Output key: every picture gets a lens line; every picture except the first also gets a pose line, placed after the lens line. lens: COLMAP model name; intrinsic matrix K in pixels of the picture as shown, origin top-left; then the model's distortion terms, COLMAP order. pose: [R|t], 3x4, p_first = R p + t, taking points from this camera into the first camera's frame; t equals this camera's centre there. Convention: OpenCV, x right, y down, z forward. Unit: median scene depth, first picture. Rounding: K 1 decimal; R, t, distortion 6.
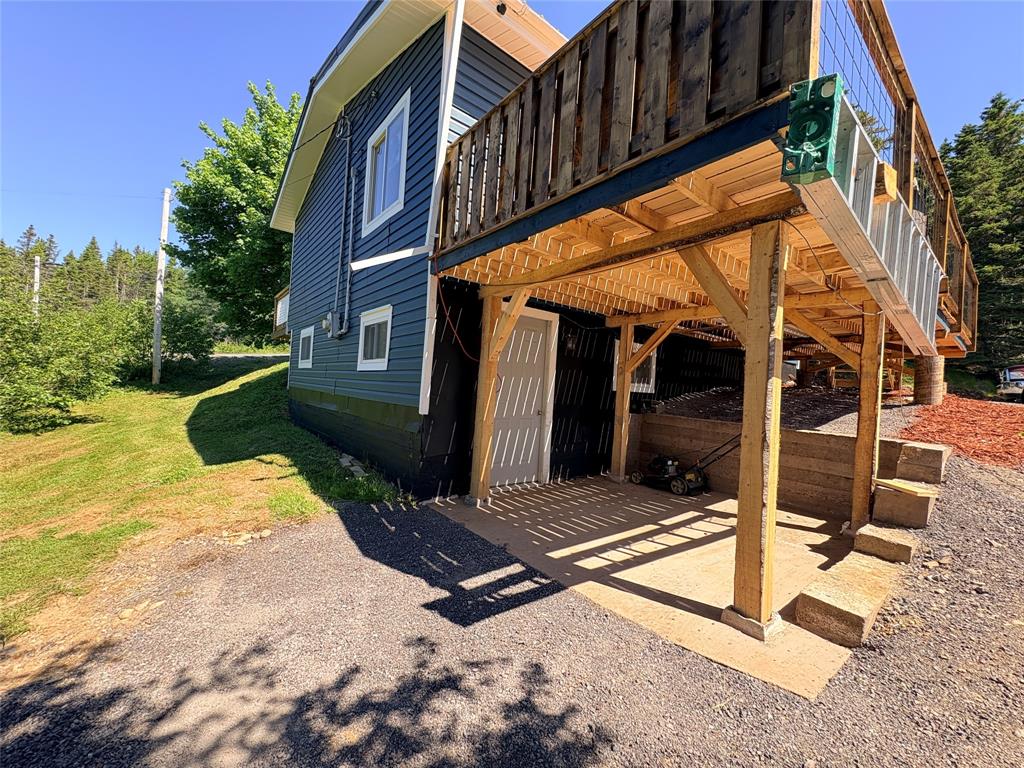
lens RADIAL K [[409.4, 0, 511.0], [0, 409.4, 387.8], [0, 0, 1]] dist [0.001675, 0.000164]
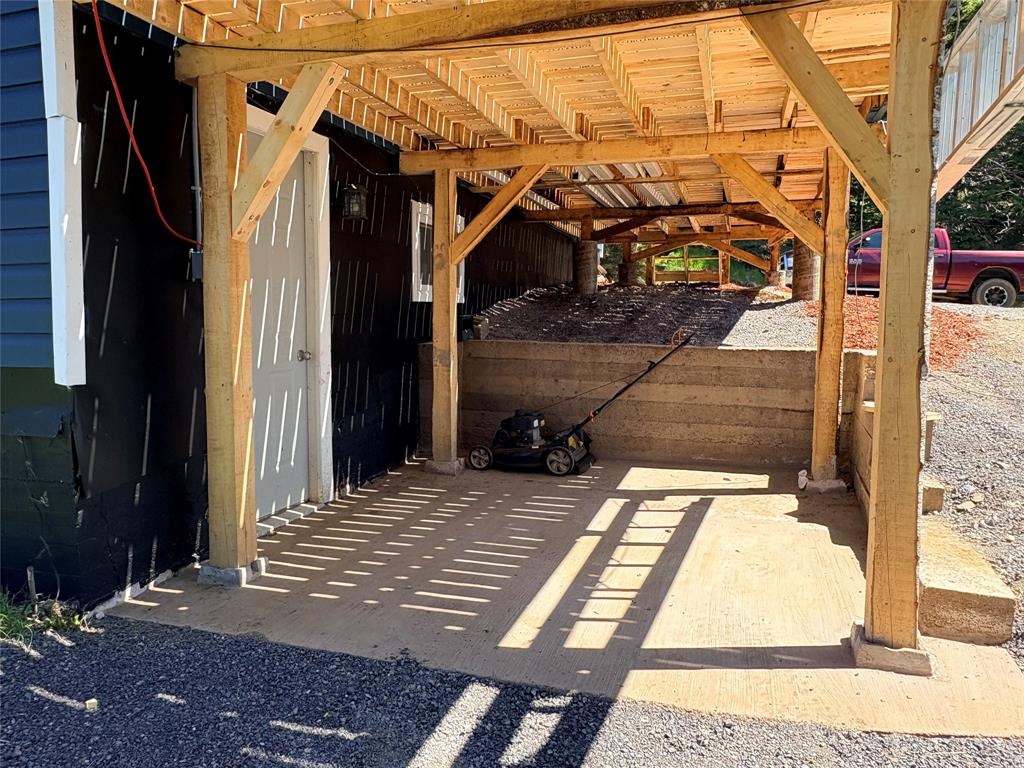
lens RADIAL K [[738.6, 0, 512.4], [0, 738.6, 385.5], [0, 0, 1]] dist [-0.001107, 0.004040]
pose [[0.828279, -0.108252, 0.549760, -0.266733], [0.044327, 0.990744, 0.128301, -0.002542], [-0.558560, -0.081899, 0.825411, 0.239108]]
